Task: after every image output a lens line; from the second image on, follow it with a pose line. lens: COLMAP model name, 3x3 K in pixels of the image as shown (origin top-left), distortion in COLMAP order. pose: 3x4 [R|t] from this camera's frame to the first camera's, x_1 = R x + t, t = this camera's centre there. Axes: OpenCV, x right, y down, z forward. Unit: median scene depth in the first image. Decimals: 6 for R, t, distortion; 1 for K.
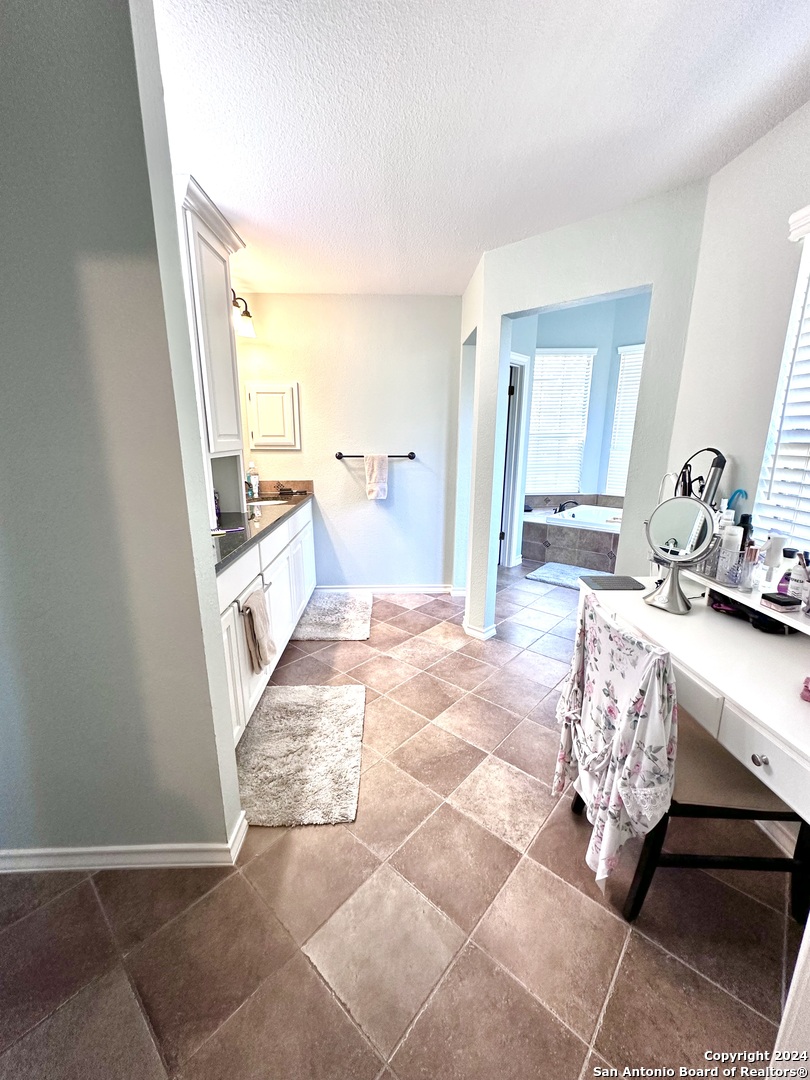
lens RADIAL K [[430.9, 0, 406.9], [0, 430.9, 544.3], [0, 0, 1]] dist [0.001438, 0.000040]
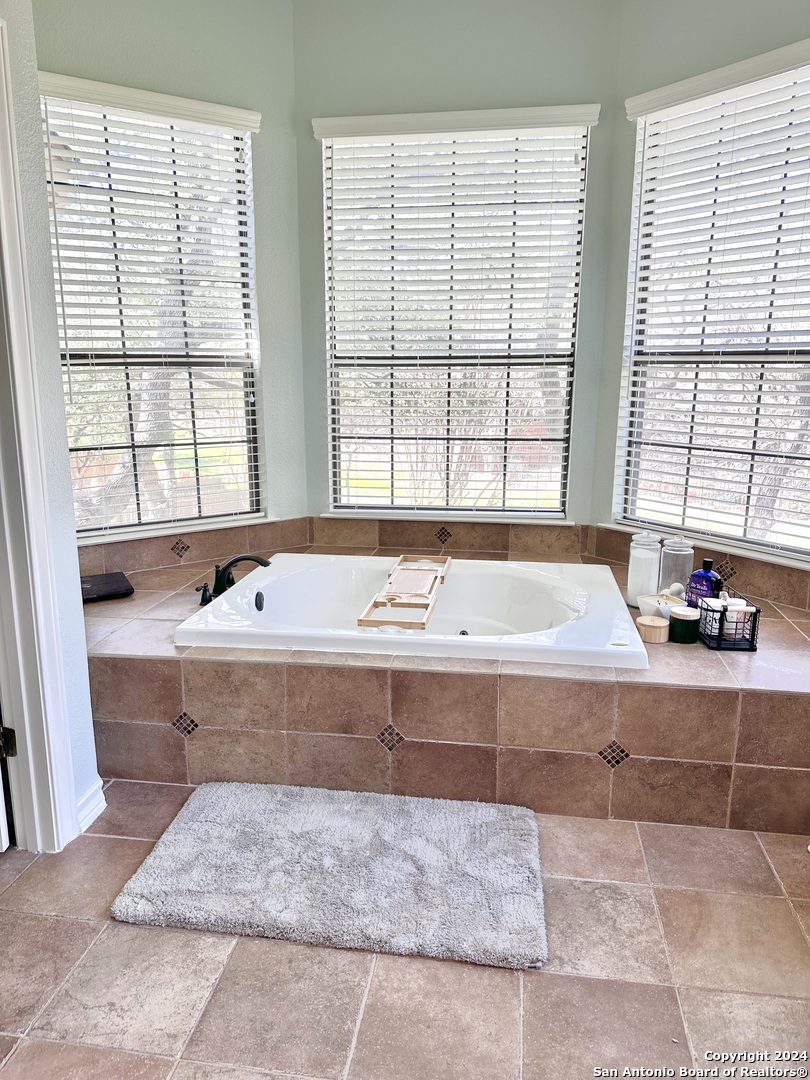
lens RADIAL K [[764.8, 0, 409.0], [0, 764.8, 539.6], [0, 0, 1]] dist [0.023601, -0.000018]
pose [[0.840230, -0.113711, 0.530173, 0.195426], [0.132463, 0.991184, 0.002658, -0.108541], [-0.525802, 0.067995, 0.847885, 0.483317]]
